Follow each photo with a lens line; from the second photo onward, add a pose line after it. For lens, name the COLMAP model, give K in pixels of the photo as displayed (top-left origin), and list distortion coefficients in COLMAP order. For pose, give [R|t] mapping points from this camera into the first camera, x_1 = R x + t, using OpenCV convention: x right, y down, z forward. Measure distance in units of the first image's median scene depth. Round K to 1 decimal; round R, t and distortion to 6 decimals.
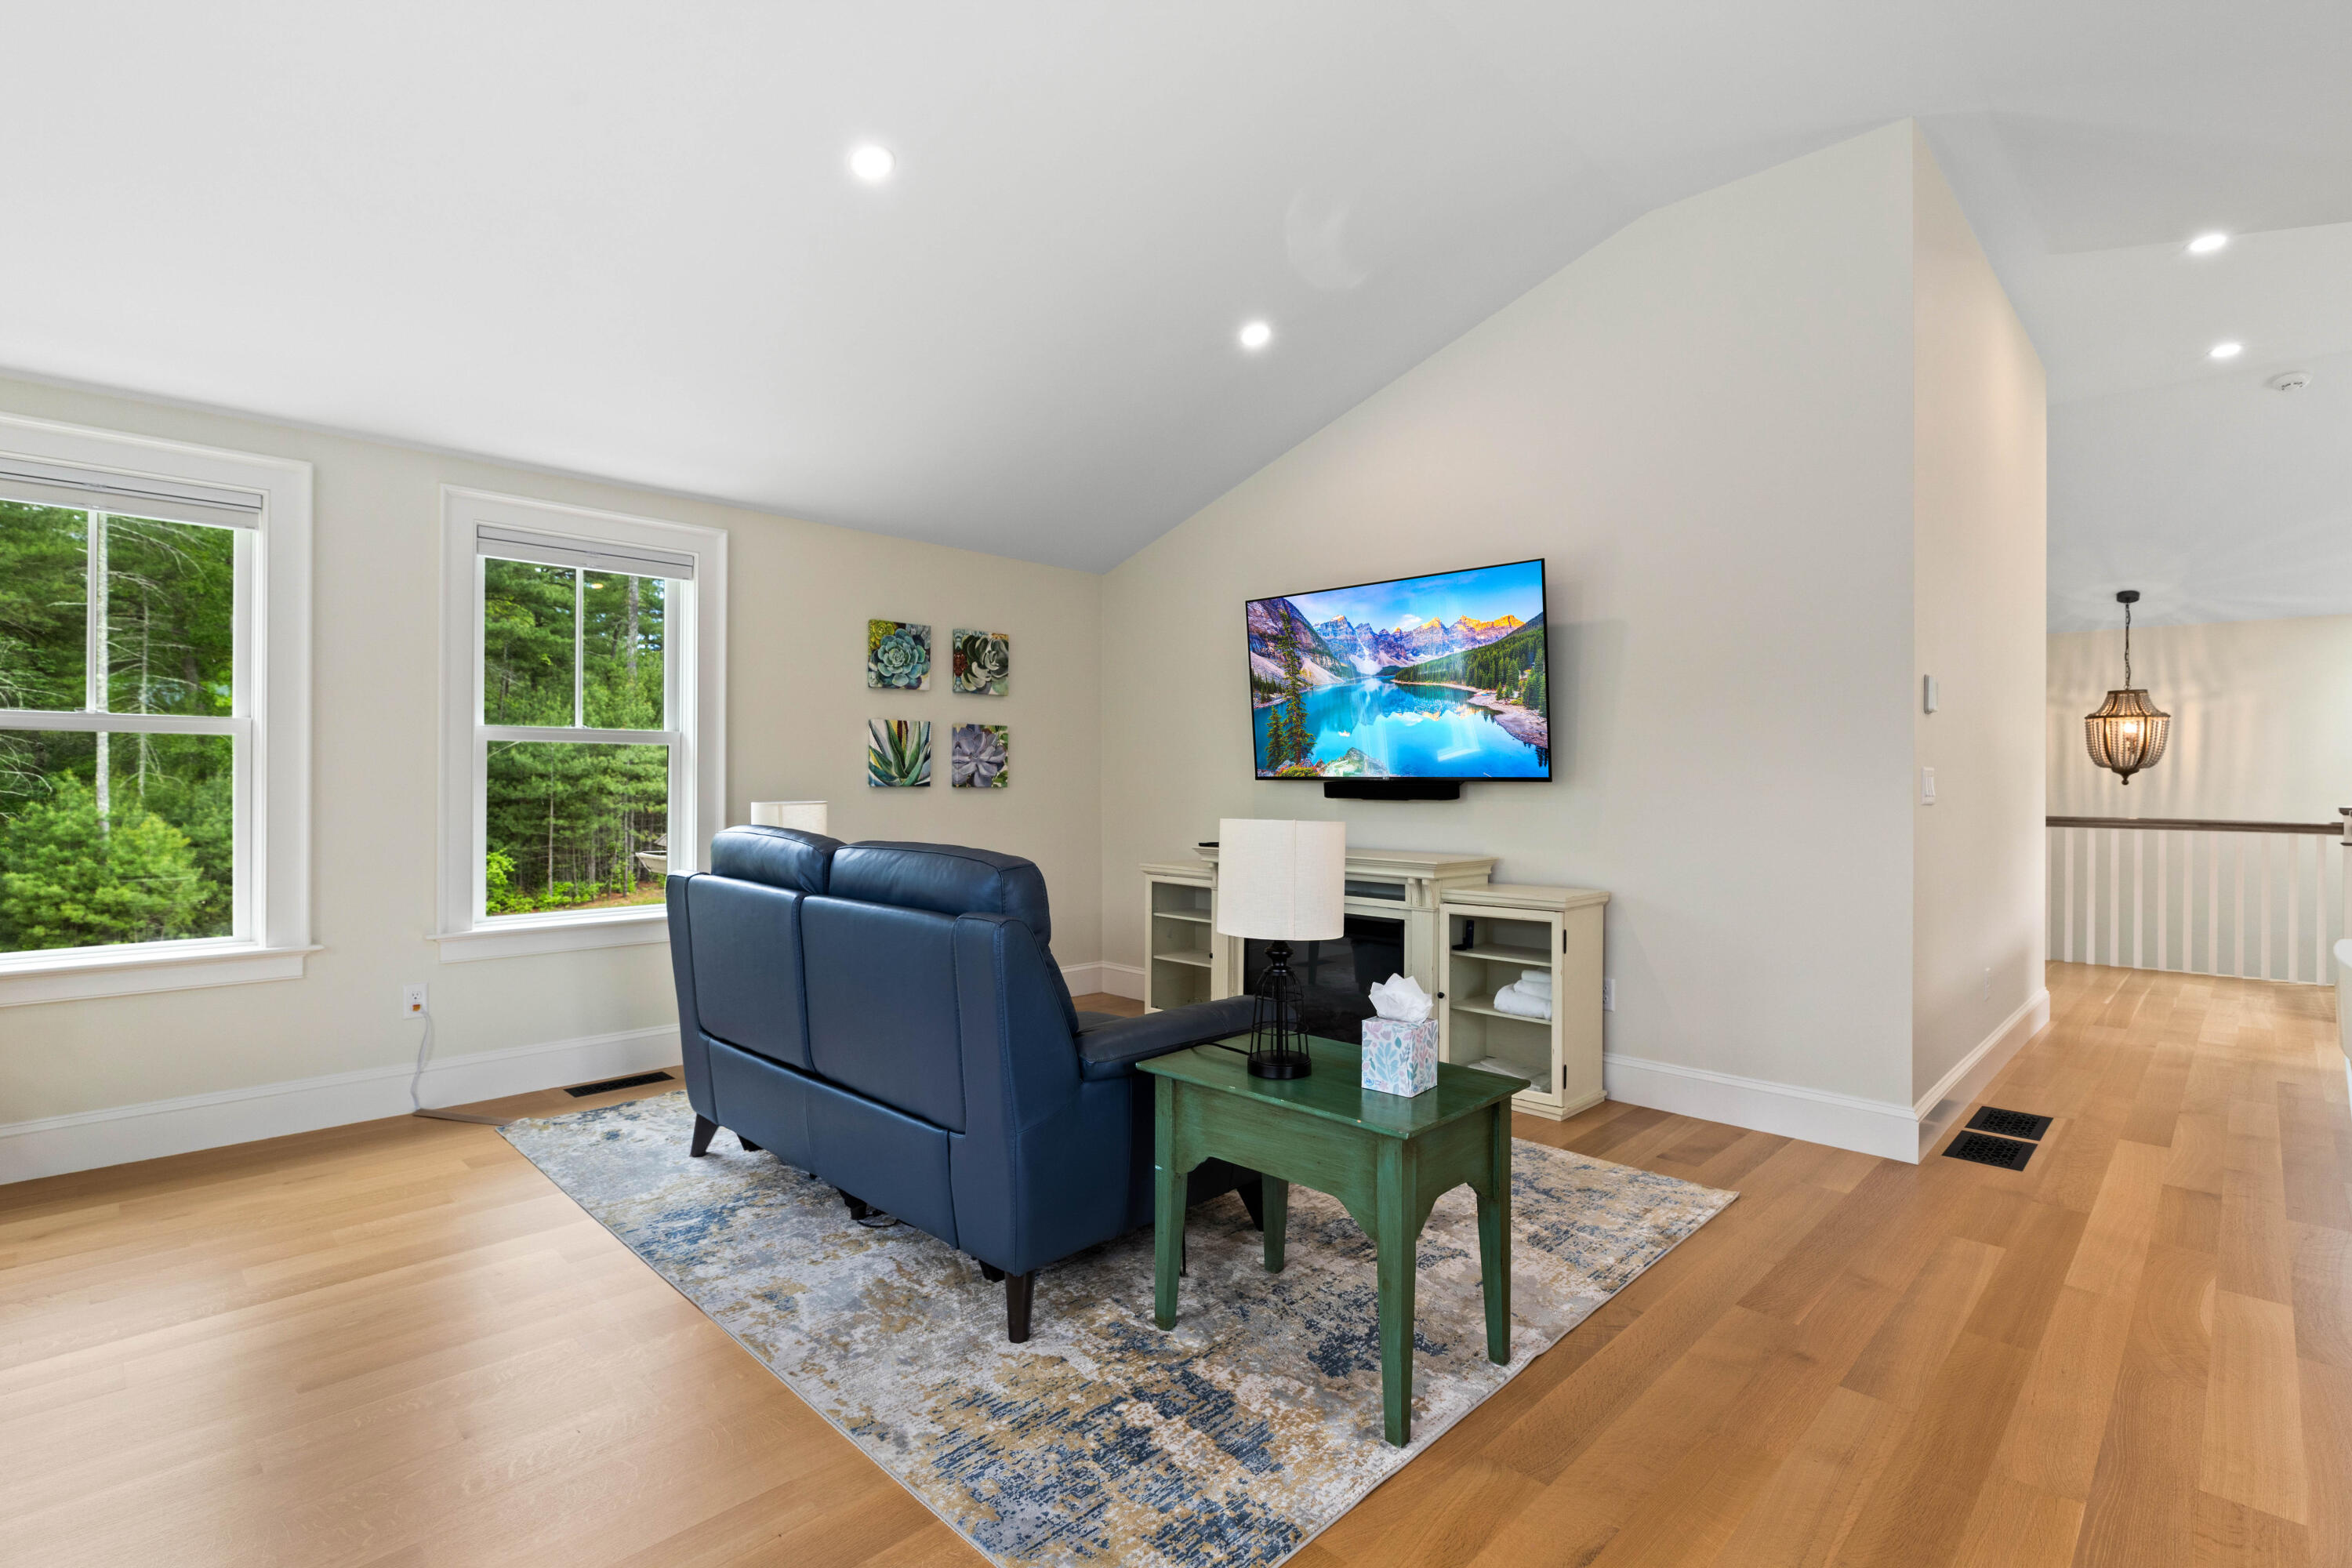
lens RADIAL K [[1094.7, 0, 1187.0], [0, 1094.7, 779.7], [0, 0, 1]] dist [-0.001984, -0.000879]
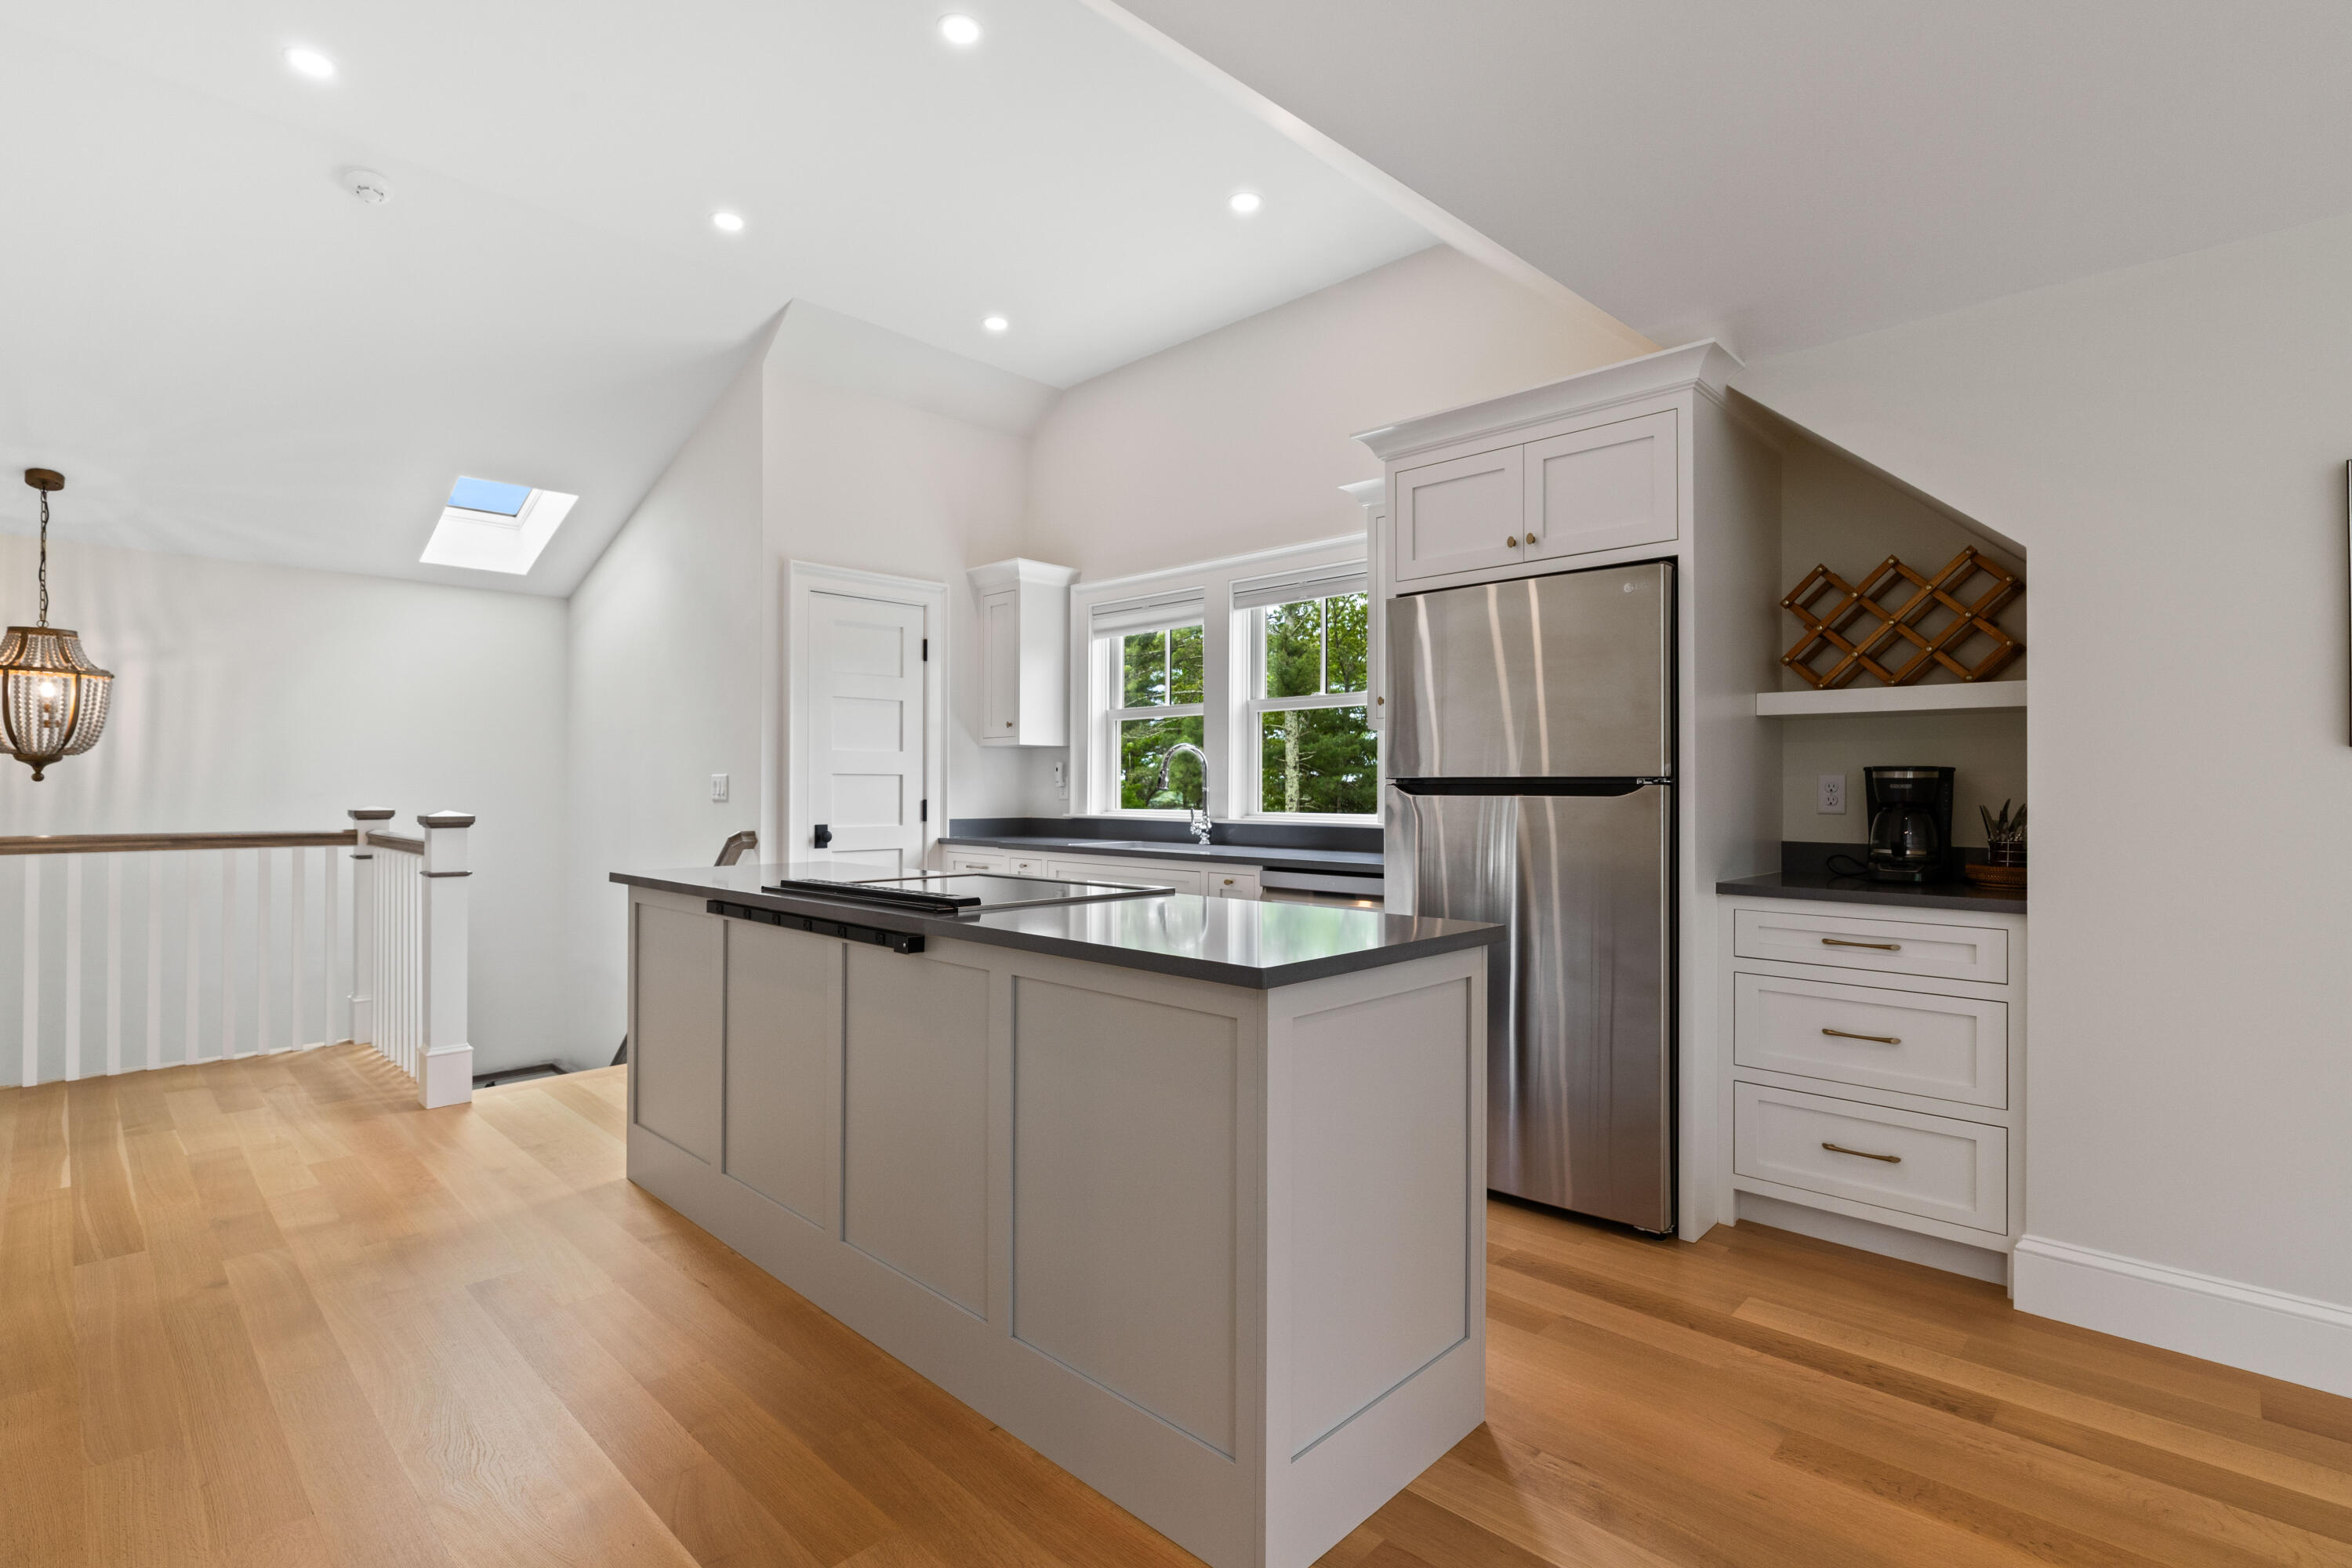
lens RADIAL K [[1094.7, 0, 1187.0], [0, 1094.7, 779.7], [0, 0, 1]] dist [-0.001984, -0.000879]
pose [[-0.013812, 0.016283, 0.999772, 0.237206], [0.003486, 0.999862, -0.016237, 0.016035], [-0.999899, 0.003261, -0.013867, 0.363686]]
